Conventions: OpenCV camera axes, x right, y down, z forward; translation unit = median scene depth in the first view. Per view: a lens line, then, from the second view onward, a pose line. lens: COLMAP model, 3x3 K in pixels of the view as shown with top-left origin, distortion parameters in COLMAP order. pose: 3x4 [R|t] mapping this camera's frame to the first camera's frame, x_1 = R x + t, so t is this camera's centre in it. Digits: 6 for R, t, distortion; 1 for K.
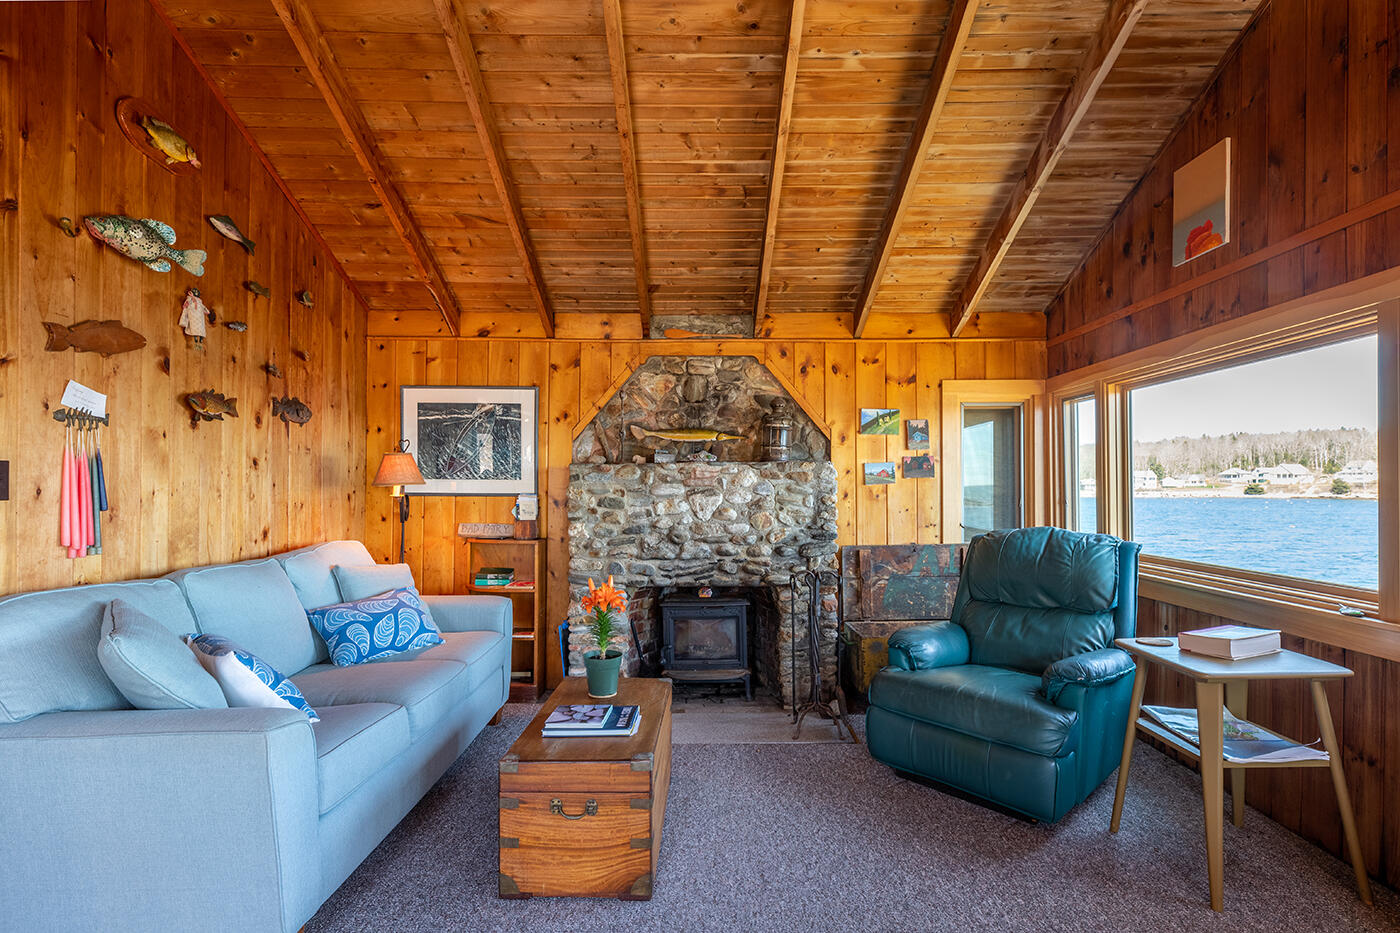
lens RADIAL K [[694.7, 0, 699.4], [0, 694.7, 483.6], [0, 0, 1]] dist [0.001266, 0.001248]
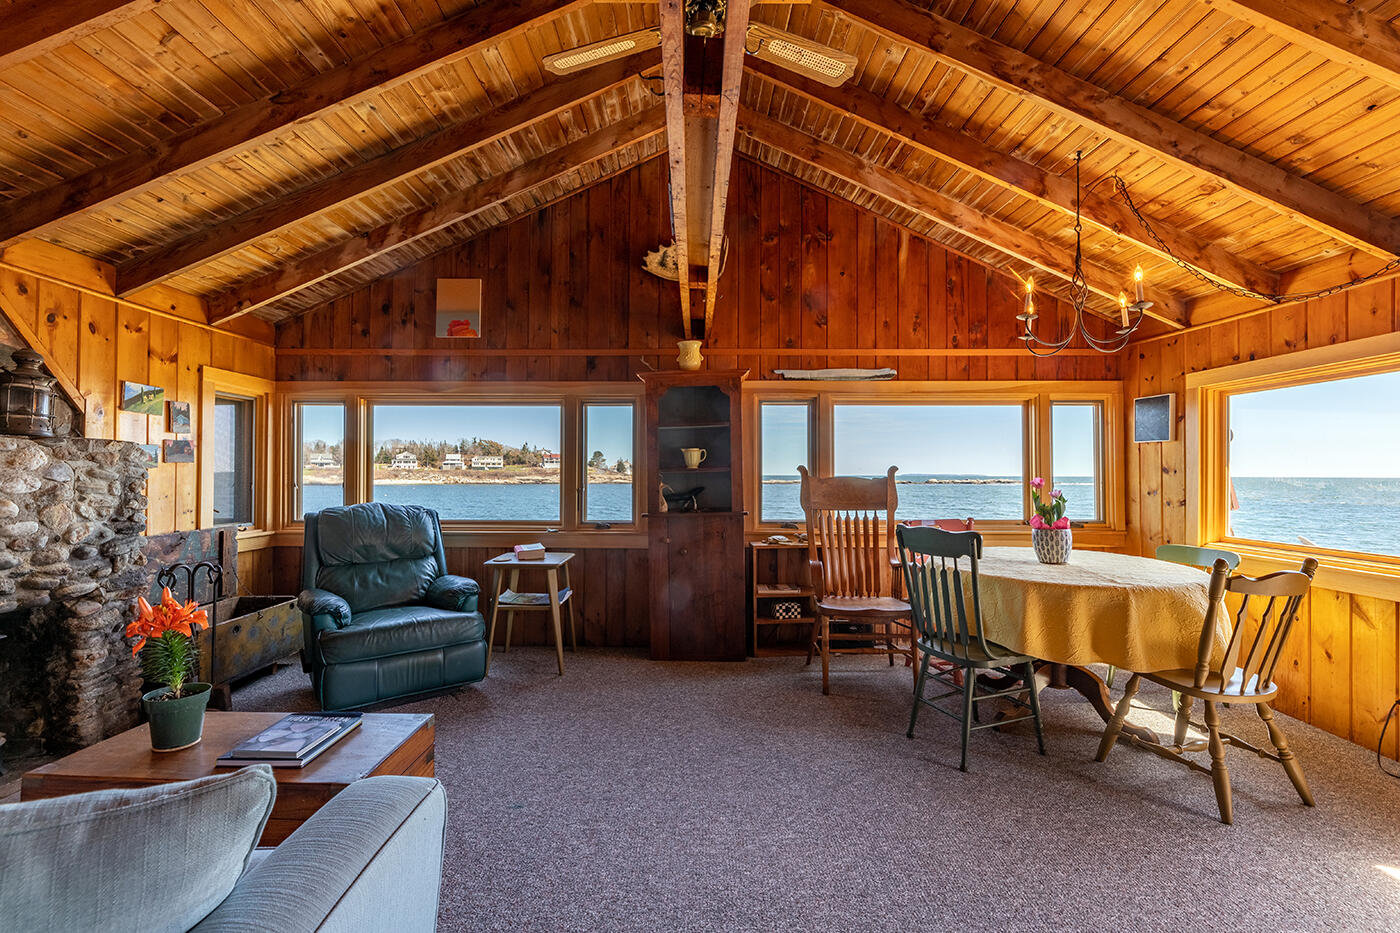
lens RADIAL K [[617.3, 0, 700.0], [0, 617.3, 466.5], [0, 0, 1]] dist [-0.002500, -0.000415]
pose [[-0.012871, 0.017558, 0.999763, -0.581574], [-0.008313, 0.999809, -0.017666, 0.006539], [-0.999883, -0.008538, -0.012723, 0.315366]]
